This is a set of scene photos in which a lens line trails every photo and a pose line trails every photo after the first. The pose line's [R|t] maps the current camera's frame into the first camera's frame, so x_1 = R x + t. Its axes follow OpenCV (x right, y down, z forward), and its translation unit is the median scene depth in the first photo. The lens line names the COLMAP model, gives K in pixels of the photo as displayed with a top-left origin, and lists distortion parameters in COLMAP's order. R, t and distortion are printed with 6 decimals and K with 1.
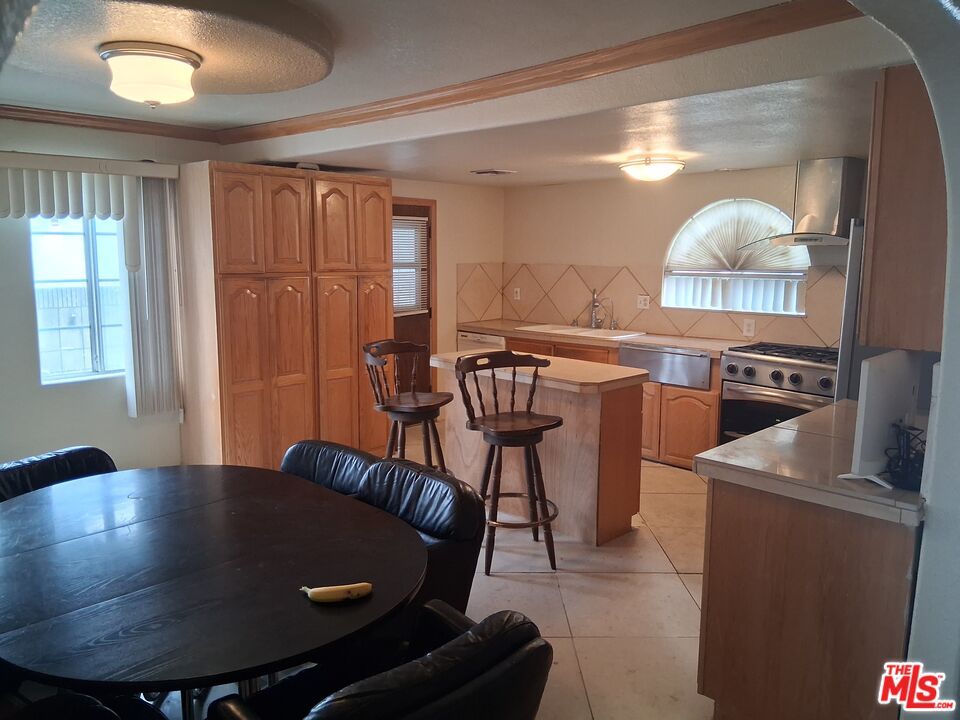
lens RADIAL K [[717.8, 0, 480.0], [0, 717.8, 360.0], [0, 0, 1]] dist [0.097531, -0.180571]
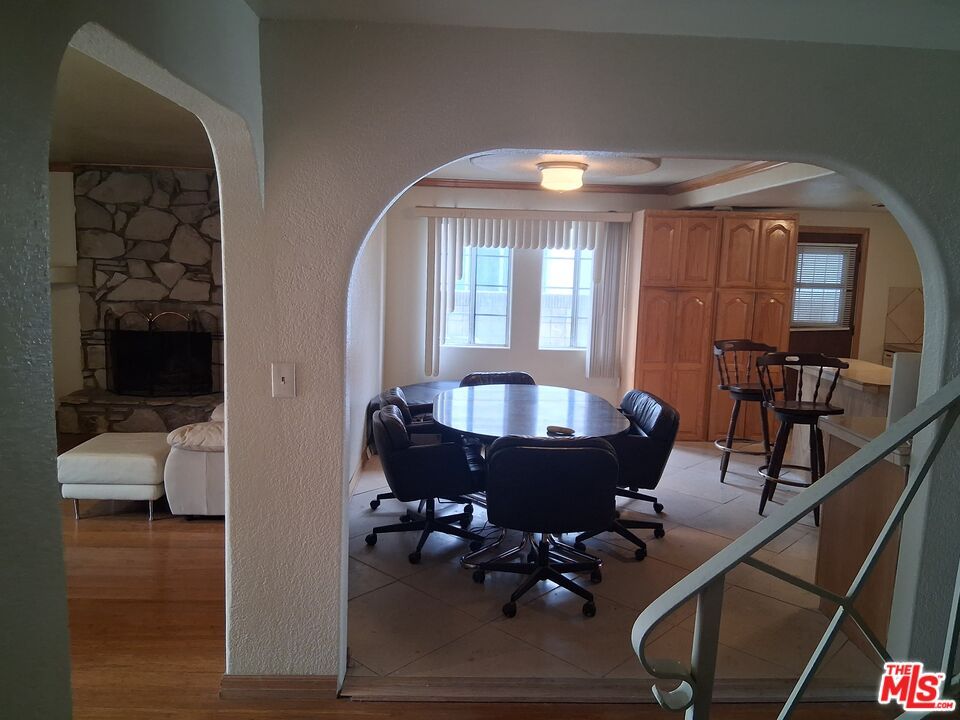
lens RADIAL K [[717.8, 0, 480.0], [0, 717.8, 360.0], [0, 0, 1]] dist [0.097531, -0.180571]
pose [[0.724486, 0.104866, -0.681266, 0.395719], [-0.125171, 0.991942, 0.019576, 0.039956], [0.677829, 0.071093, 0.731774, -0.268732]]
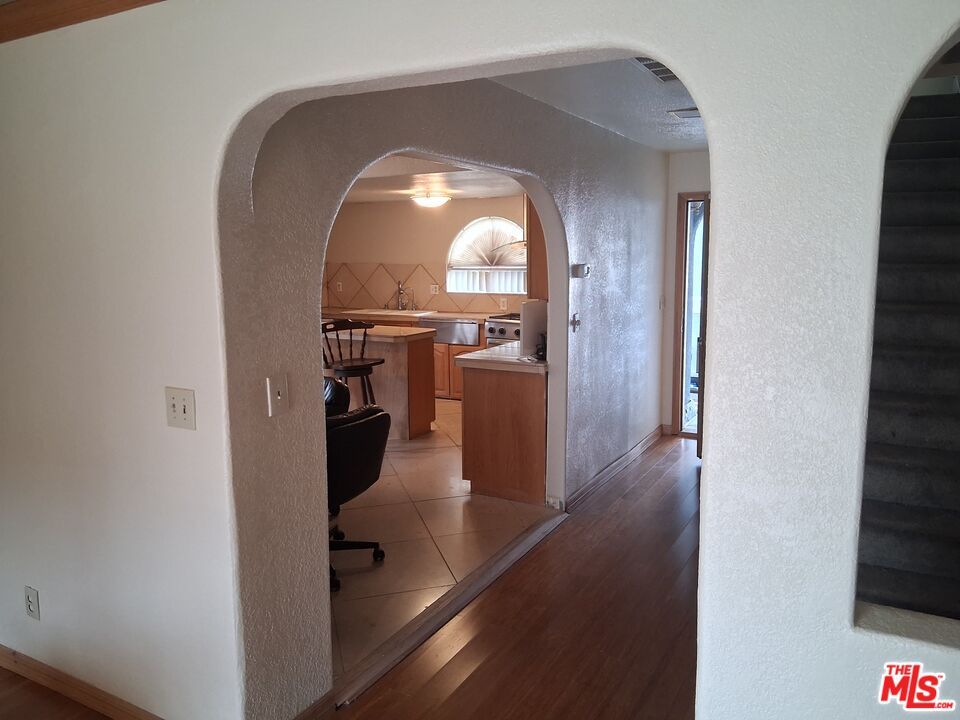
lens RADIAL K [[717.8, 0, 480.0], [0, 717.8, 360.0], [0, 0, 1]] dist [0.097531, -0.180571]
pose [[0.963687, -0.055306, 0.261244, -0.077084], [0.055300, 0.998442, 0.007379, 0.065533], [-0.261246, 0.007336, 0.965245, -0.472283]]
